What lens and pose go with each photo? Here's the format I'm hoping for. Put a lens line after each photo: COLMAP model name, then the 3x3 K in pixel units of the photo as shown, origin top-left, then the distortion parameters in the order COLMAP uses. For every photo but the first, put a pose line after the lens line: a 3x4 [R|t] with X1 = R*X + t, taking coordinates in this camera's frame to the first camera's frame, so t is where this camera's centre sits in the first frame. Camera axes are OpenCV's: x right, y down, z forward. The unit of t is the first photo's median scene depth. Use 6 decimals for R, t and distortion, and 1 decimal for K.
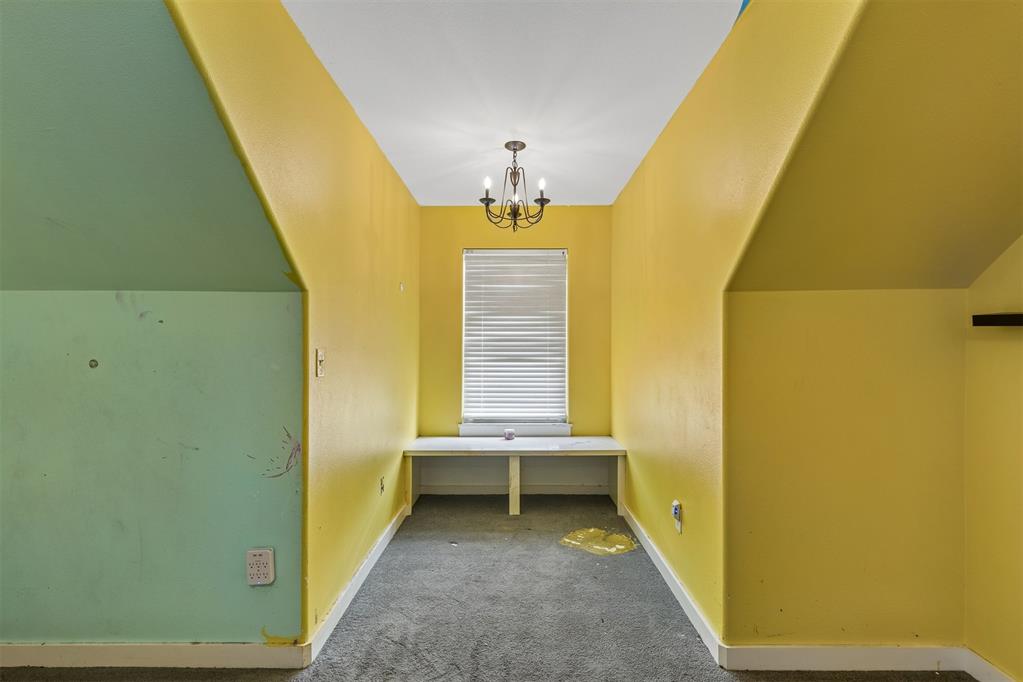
lens RADIAL K [[459.5, 0, 513.4], [0, 459.5, 346.9], [0, 0, 1]] dist [-0.001304, -0.000252]
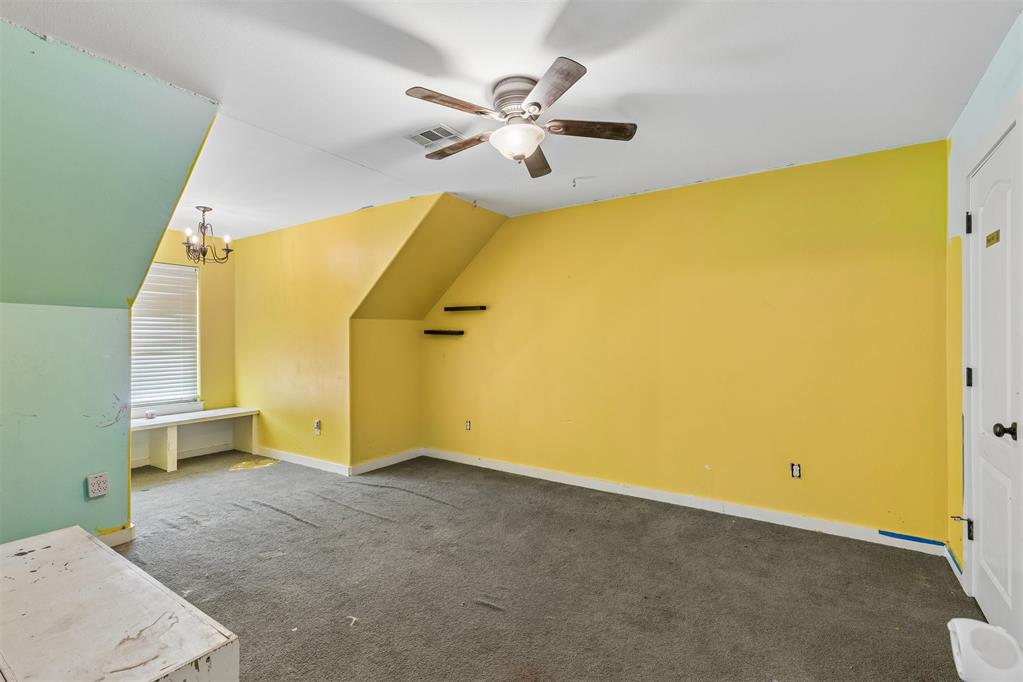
lens RADIAL K [[464.7, 0, 513.2], [0, 464.7, 340.4], [0, 0, 1]] dist [0.000956, 0.000182]
pose [[0.551378, -0.003821, 0.834246, -0.575961], [0.006245, 0.999980, 0.000452, -0.001089], [-0.834232, 0.004961, 0.551391, -0.550922]]
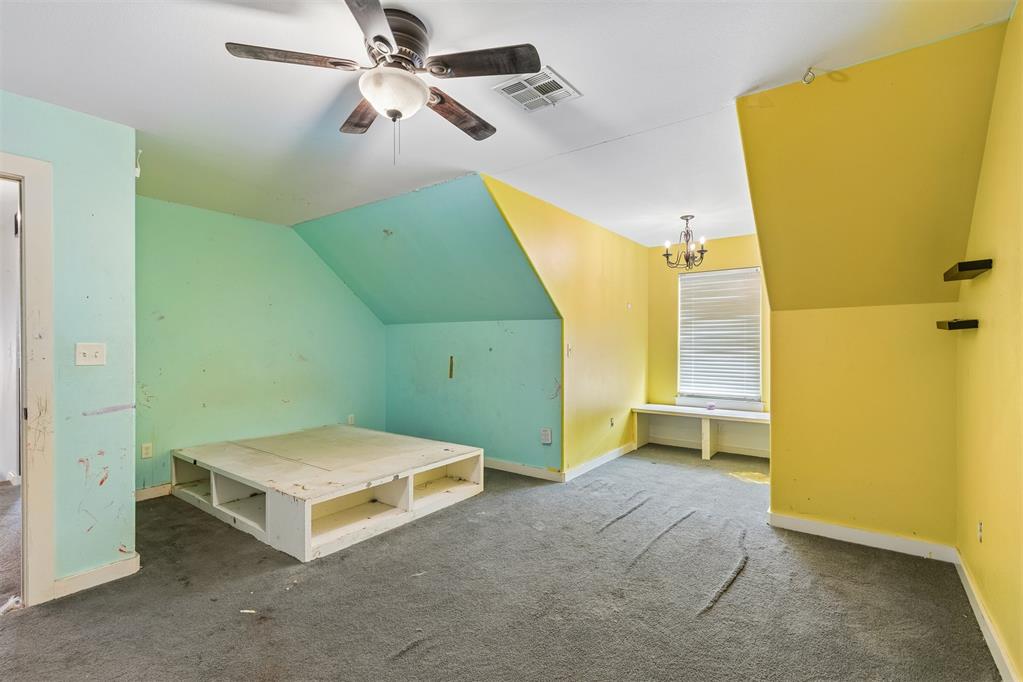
lens RADIAL K [[464.7, 0, 513.2], [0, 464.7, 340.4], [0, 0, 1]] dist [0.000956, 0.000182]
pose [[0.807471, -0.004623, -0.589889, 0.381904], [0.001353, 0.999981, -0.005986, 0.000597], [0.589906, 0.004035, 0.807462, -0.542507]]
